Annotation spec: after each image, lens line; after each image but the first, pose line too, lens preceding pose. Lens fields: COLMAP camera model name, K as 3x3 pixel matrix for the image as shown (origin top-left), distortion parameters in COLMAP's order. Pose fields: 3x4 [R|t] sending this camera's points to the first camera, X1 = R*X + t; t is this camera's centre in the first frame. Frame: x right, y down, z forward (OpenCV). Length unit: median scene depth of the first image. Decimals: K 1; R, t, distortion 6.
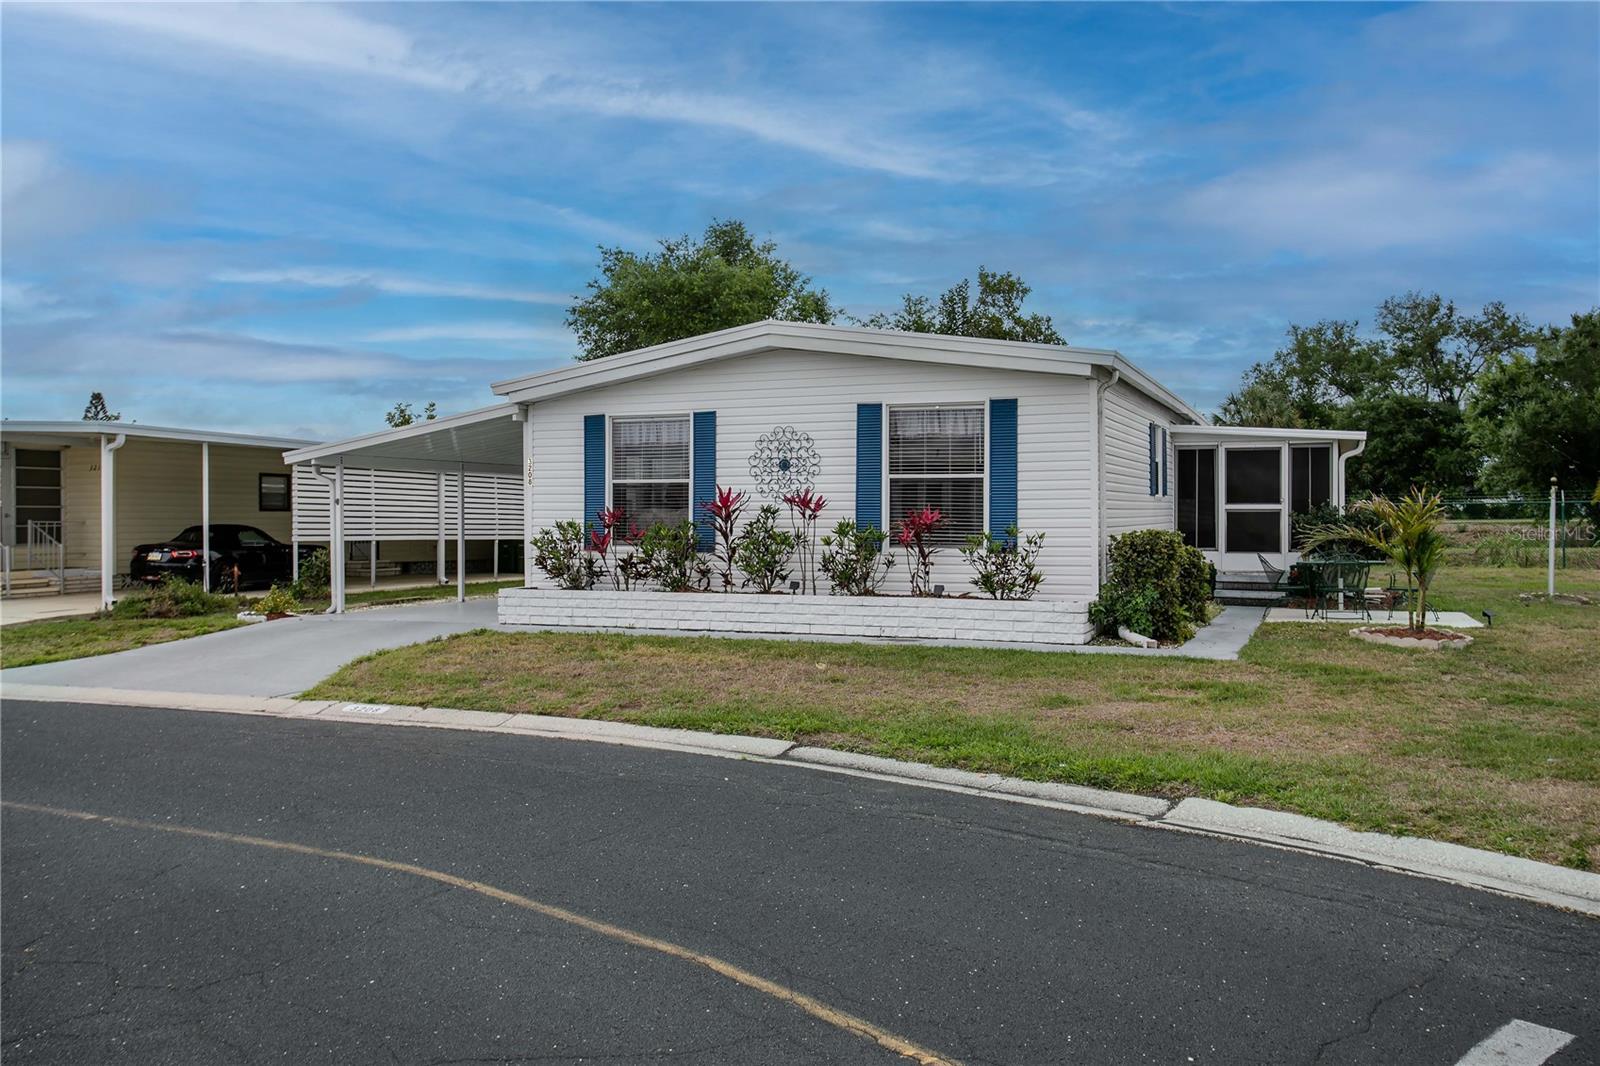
lens RADIAL K [[1268.2, 0, 788.9], [0, 1268.2, 524.2], [0, 0, 1]] dist [-0.009525, 0.014130]
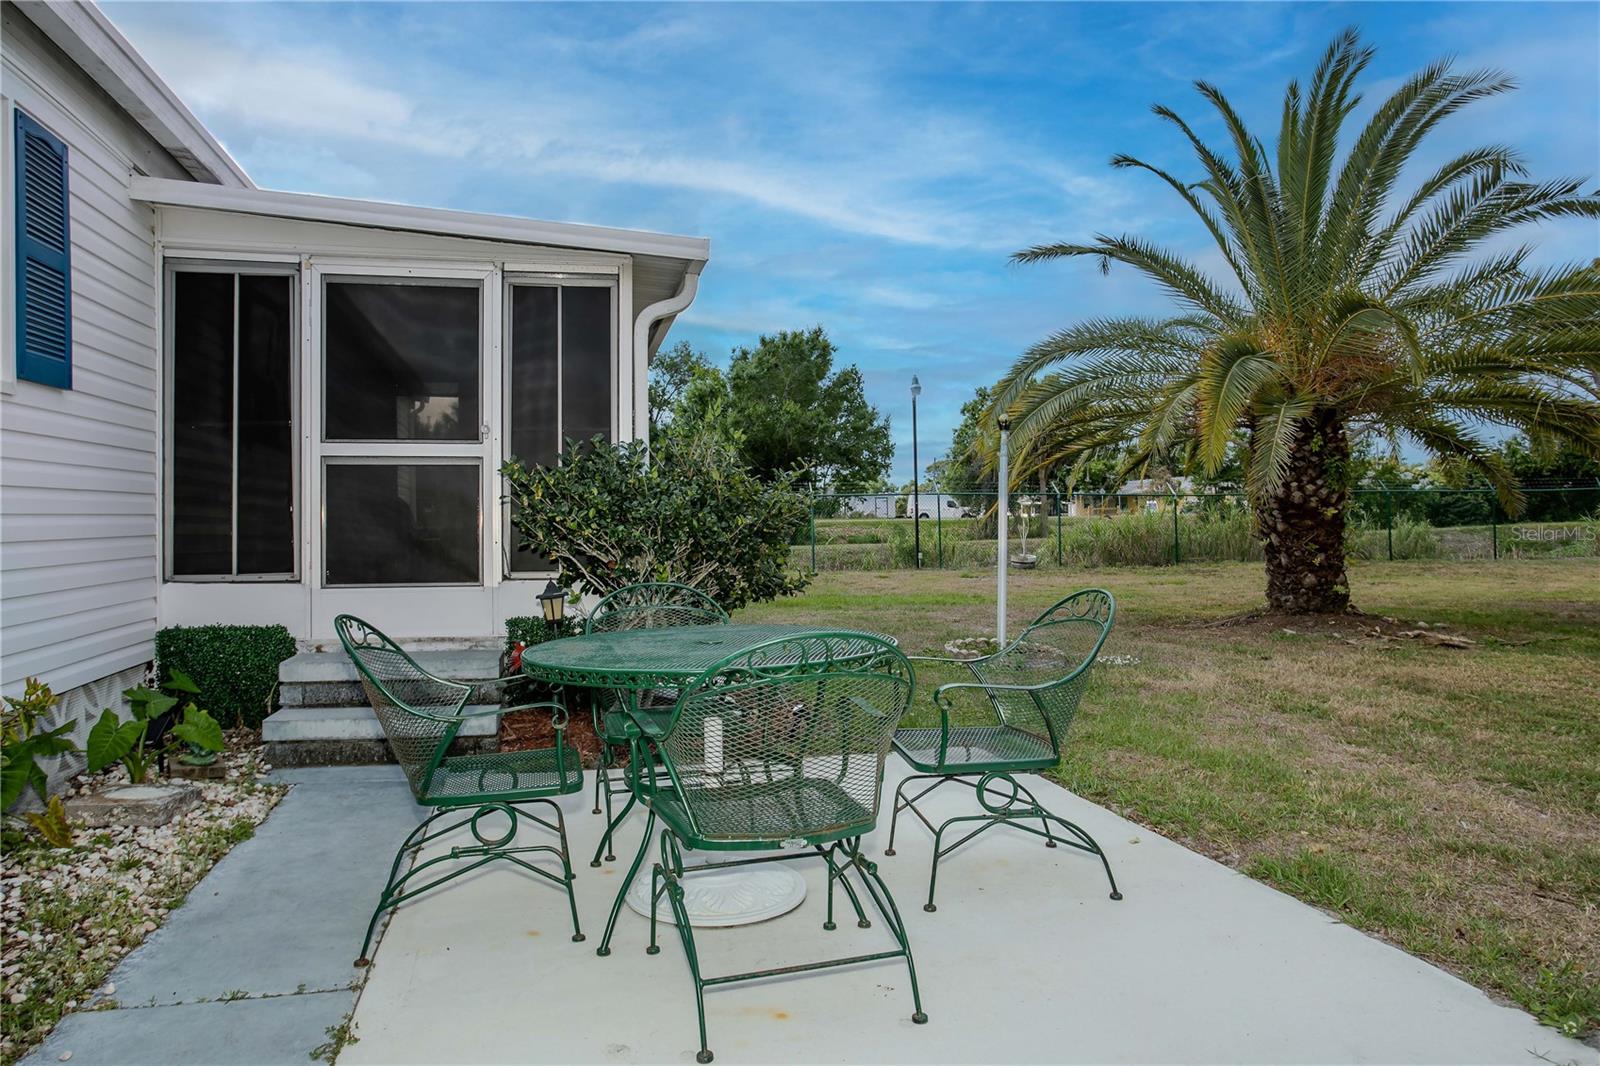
lens RADIAL K [[1007.2, 0, 758.5], [0, 1007.2, 512.6], [0, 0, 1]] dist [-0.021589, 0.011494]
pose [[0.820952, 0.000122, 0.570997, 0.074432], [0.010248, 0.999836, -0.014948, 0.002060], [-0.570905, 0.018124, 0.820816, 0.185512]]
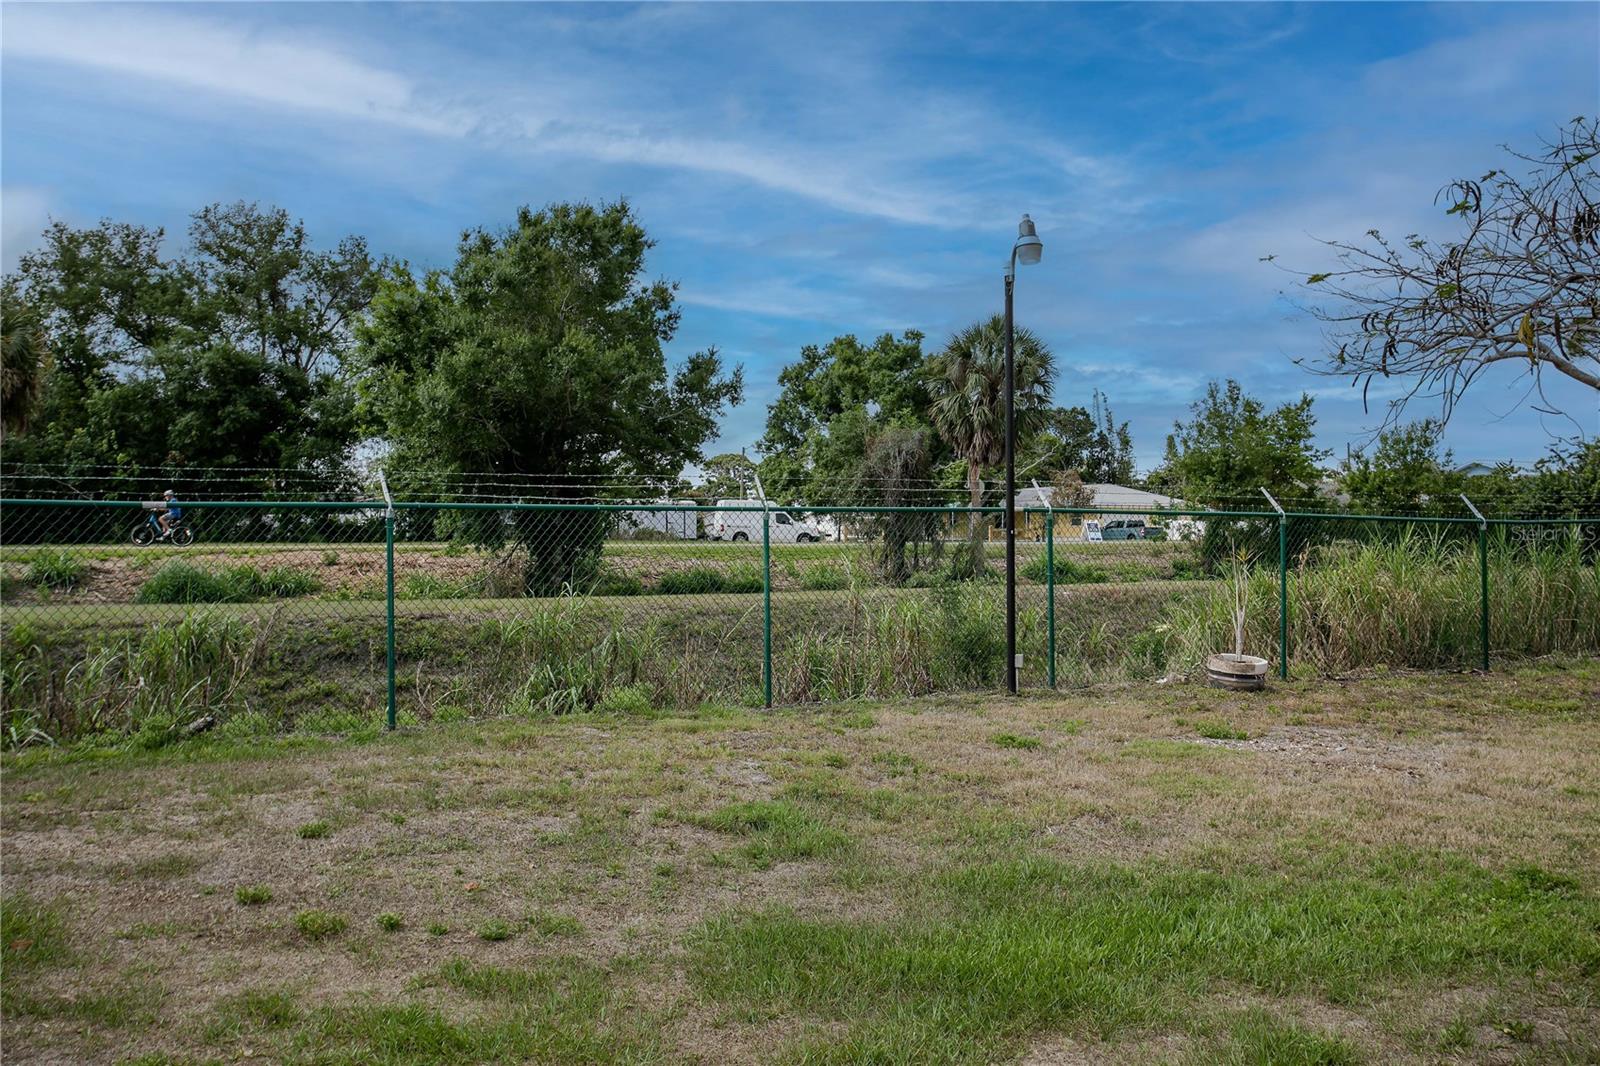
lens RADIAL K [[1397.0, 0, 761.7], [0, 1397.0, 500.3], [0, 0, 1]] dist [0.021272, 0.047356]
pose [[0.673820, 0.025737, 0.738447, 0.137942], [-0.003243, 0.999487, -0.031875, -0.003128], [-0.738888, 0.019083, 0.673558, 0.313352]]
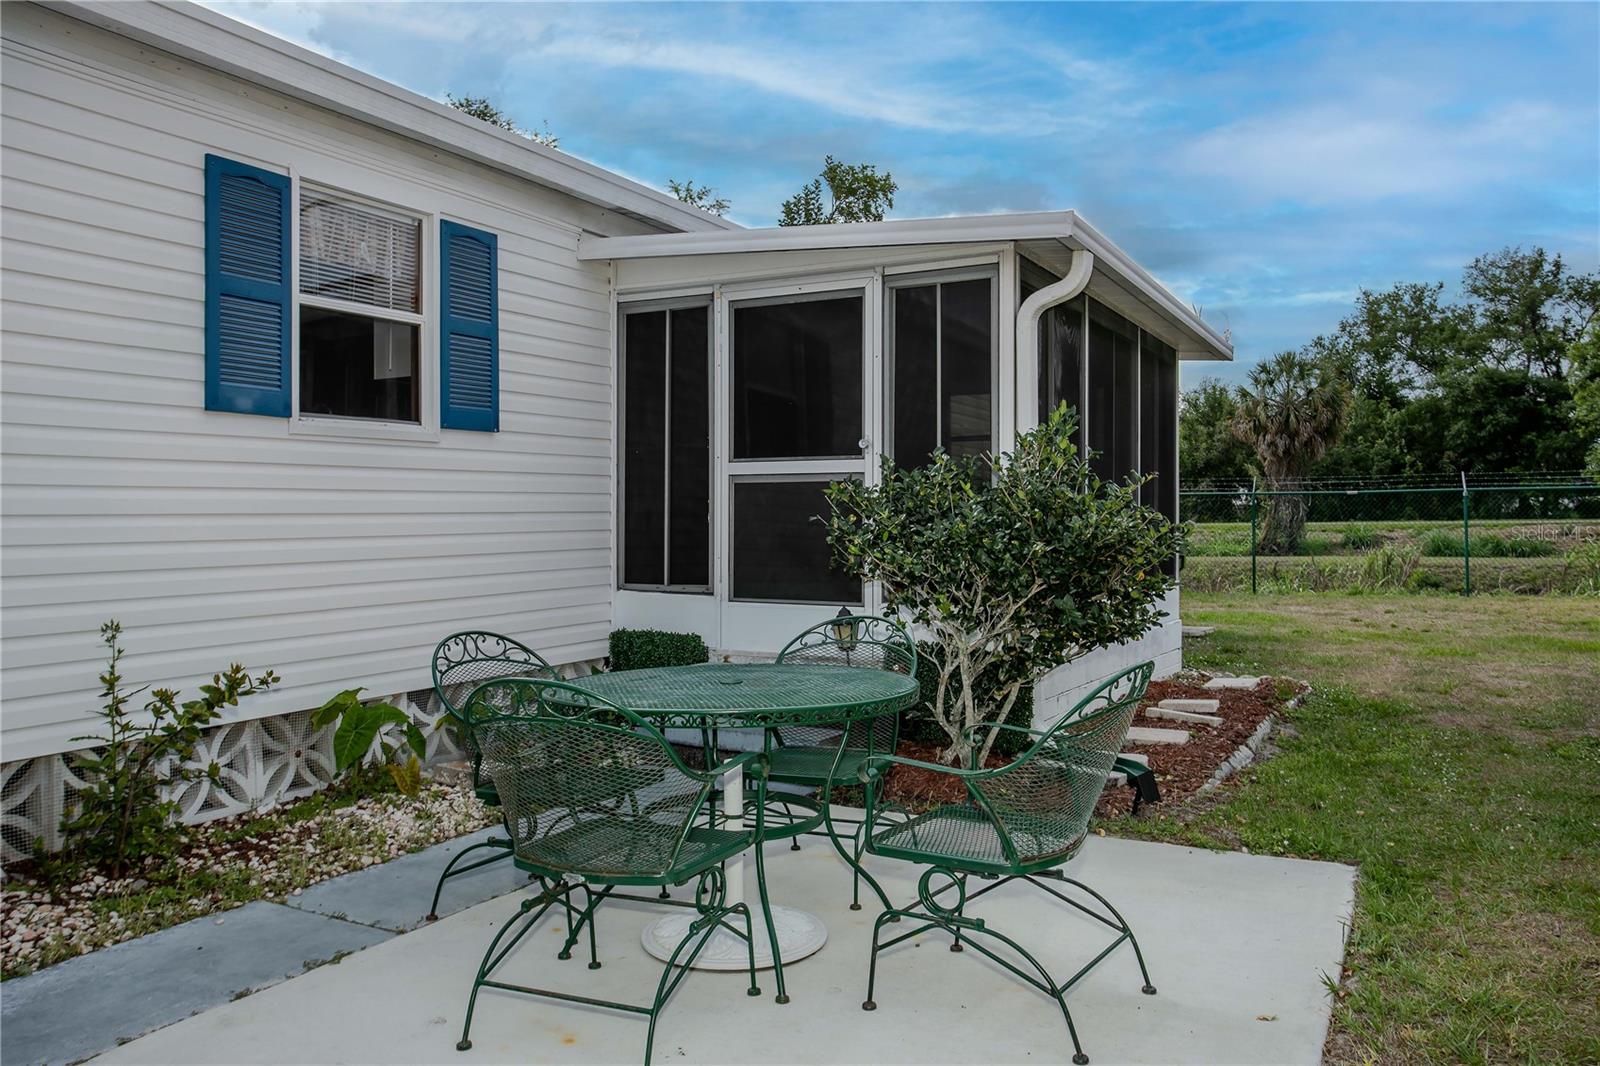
lens RADIAL K [[1205.3, 0, 803.1], [0, 1205.3, 520.8], [0, 0, 1]] dist [-0.008019, 0.011669]
pose [[0.996045, -0.000138, -0.088855, 0.101805], [-0.000229, 0.999991, -0.004120, 0.000495], [0.088855, 0.004124, 0.996036, 0.173236]]
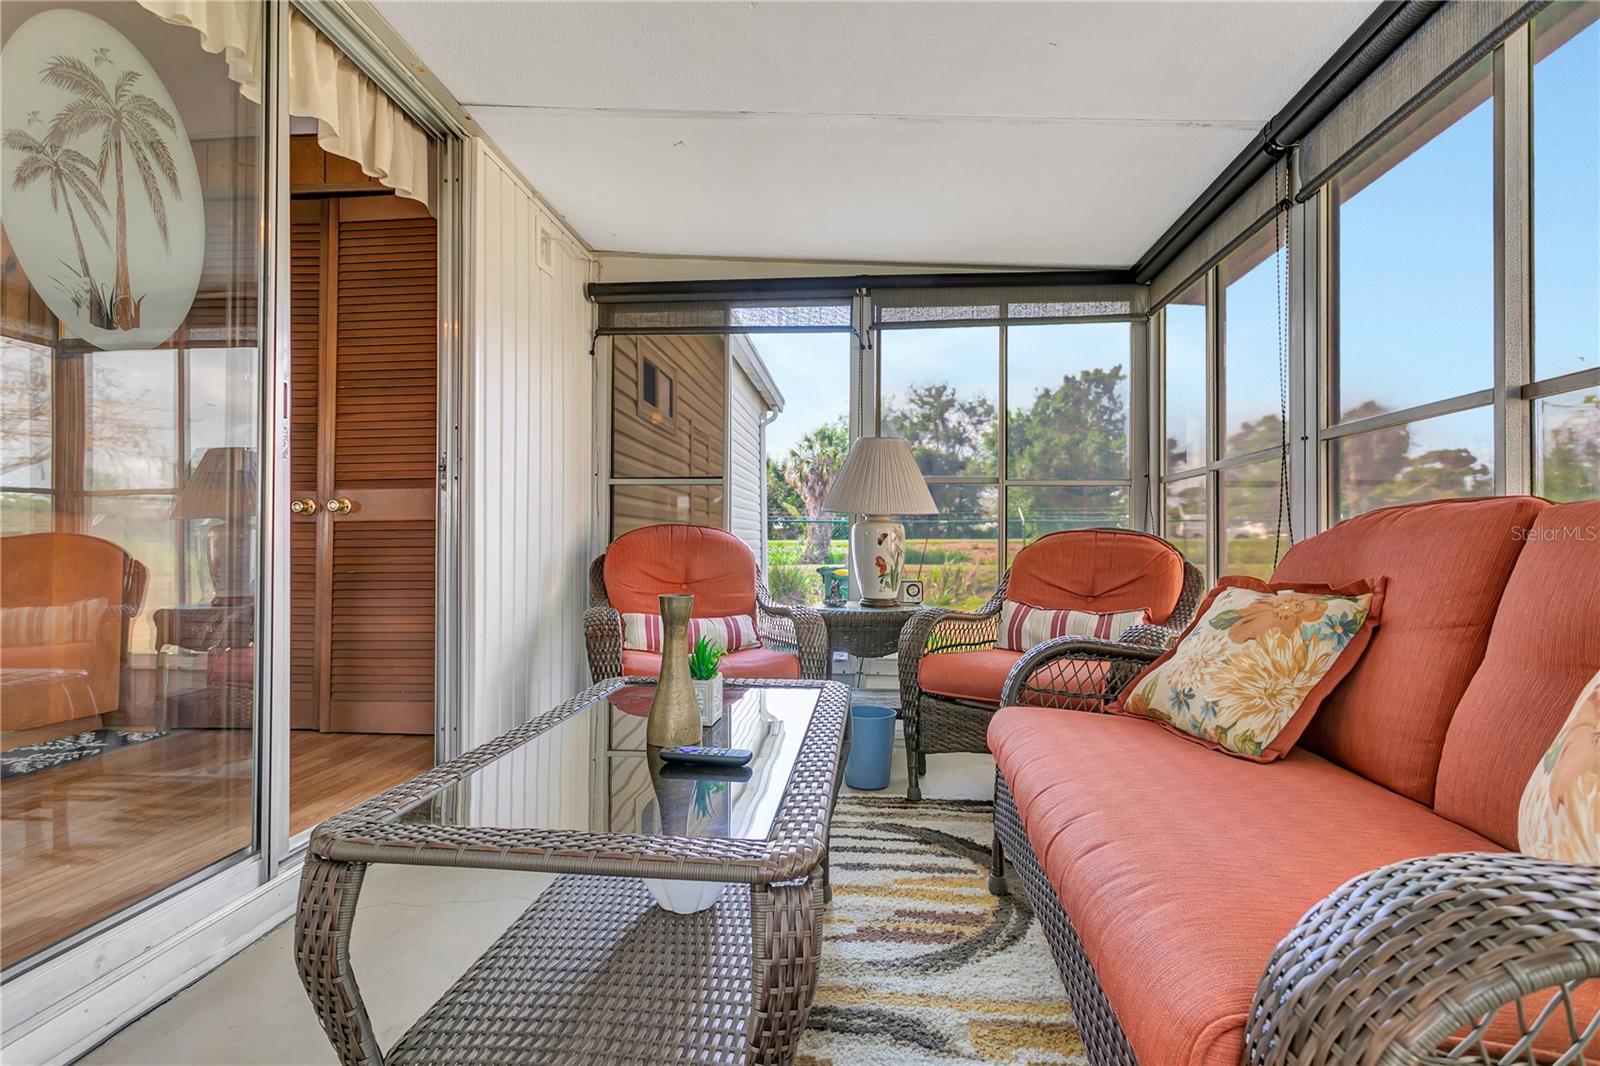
lens RADIAL K [[760.3, 0, 798.6], [0, 760.3, 526.9], [0, 0, 1]] dist [-0.002437, 0.003759]
pose [[0.949021, 0.008055, 0.315111, 0.093138], [-0.002211, 0.999819, -0.018899, -0.000791], [-0.315206, 0.017239, 0.948867, 0.255218]]
